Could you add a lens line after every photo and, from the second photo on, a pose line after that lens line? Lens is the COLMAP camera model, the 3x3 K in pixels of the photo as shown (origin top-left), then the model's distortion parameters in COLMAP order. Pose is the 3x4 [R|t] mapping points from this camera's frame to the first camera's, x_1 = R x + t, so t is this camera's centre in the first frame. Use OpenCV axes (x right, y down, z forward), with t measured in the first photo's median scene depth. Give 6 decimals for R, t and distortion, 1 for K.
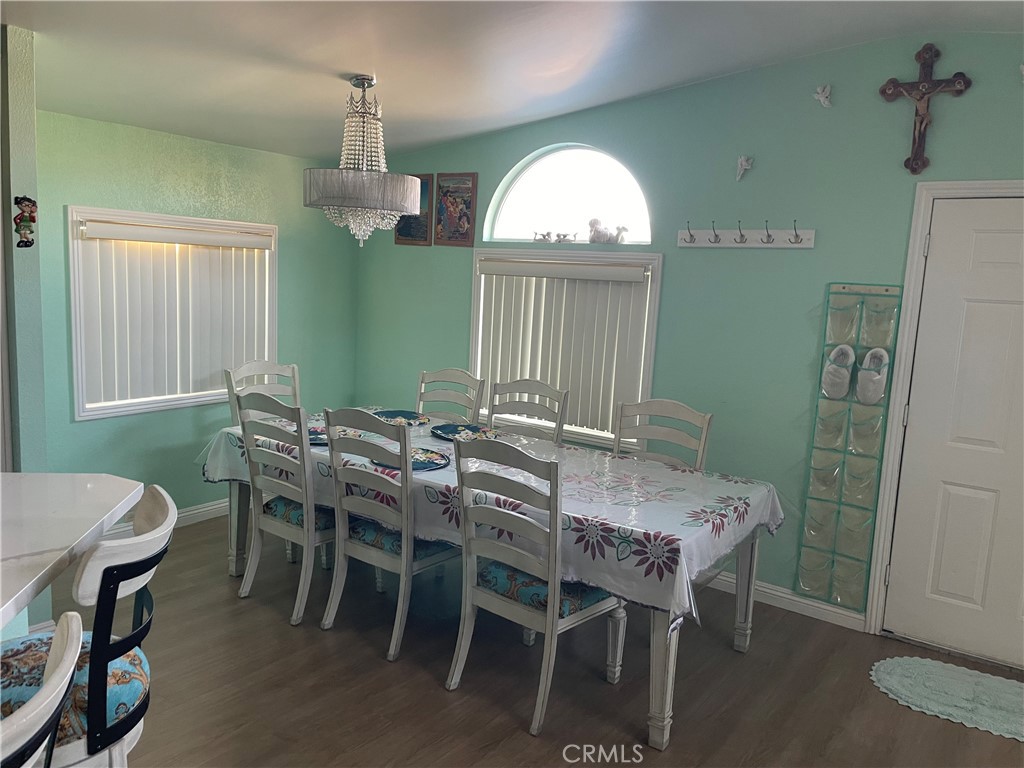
lens RADIAL K [[774.6, 0, 512.7], [0, 774.6, 382.9], [0, 0, 1]] dist [0.062952, -0.077830]
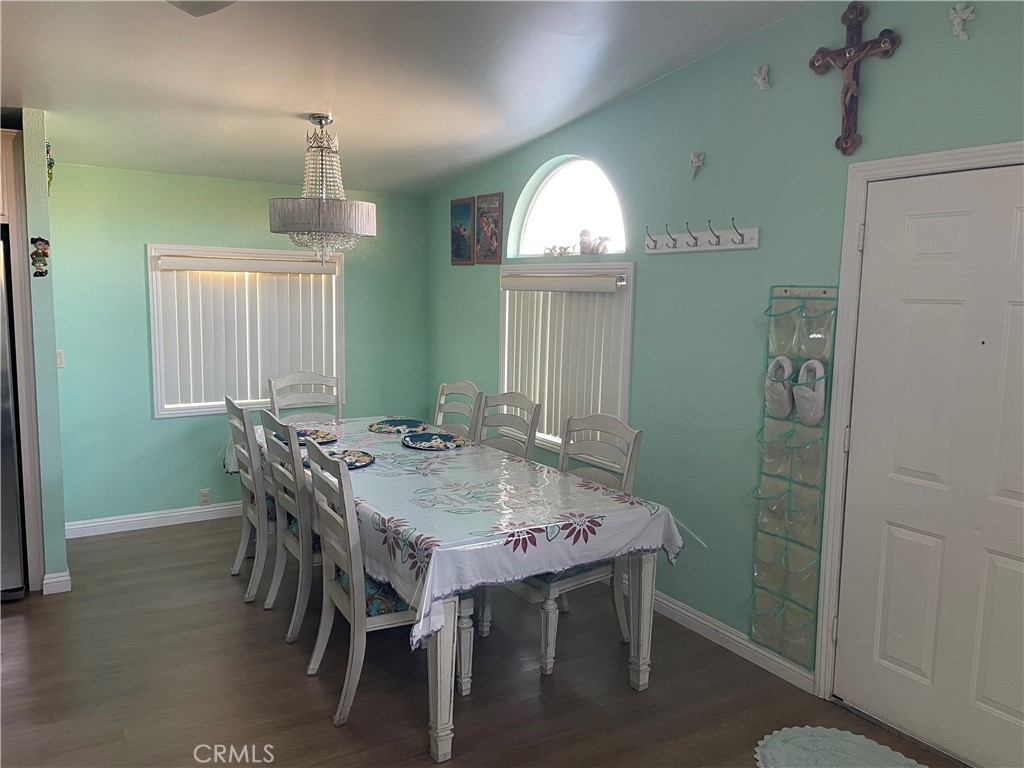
lens RADIAL K [[774.6, 0, 510.6], [0, 774.6, 381.1], [0, 0, 1]] dist [0.062952, -0.077830]
pose [[0.926376, 0.013794, -0.376347, 0.481138], [-0.027289, 0.999161, -0.030552, 0.014415], [0.375609, 0.038573, 0.925975, 0.082183]]
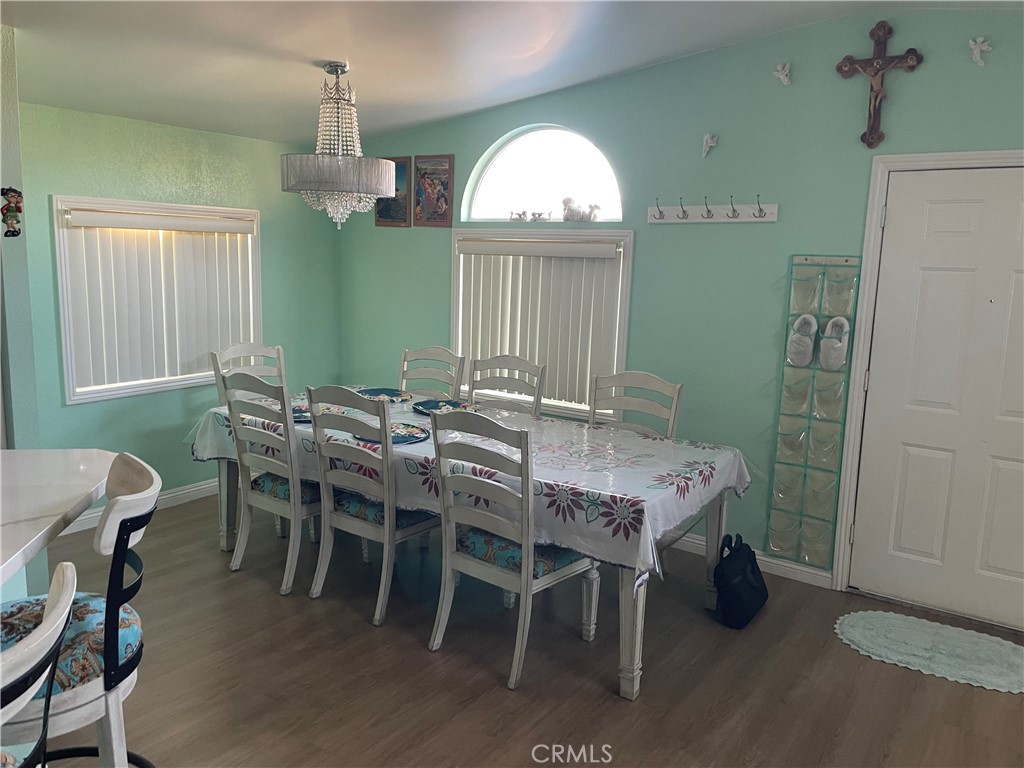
lens RADIAL K [[774.6, 0, 511.2], [0, 774.6, 375.6], [0, 0, 1]] dist [0.062952, -0.077830]
pose [[0.999723, -0.022382, 0.007278, 0.021783], [0.022259, 0.999615, 0.016543, 0.006820], [-0.007645, -0.016376, 0.999837, -0.037275]]
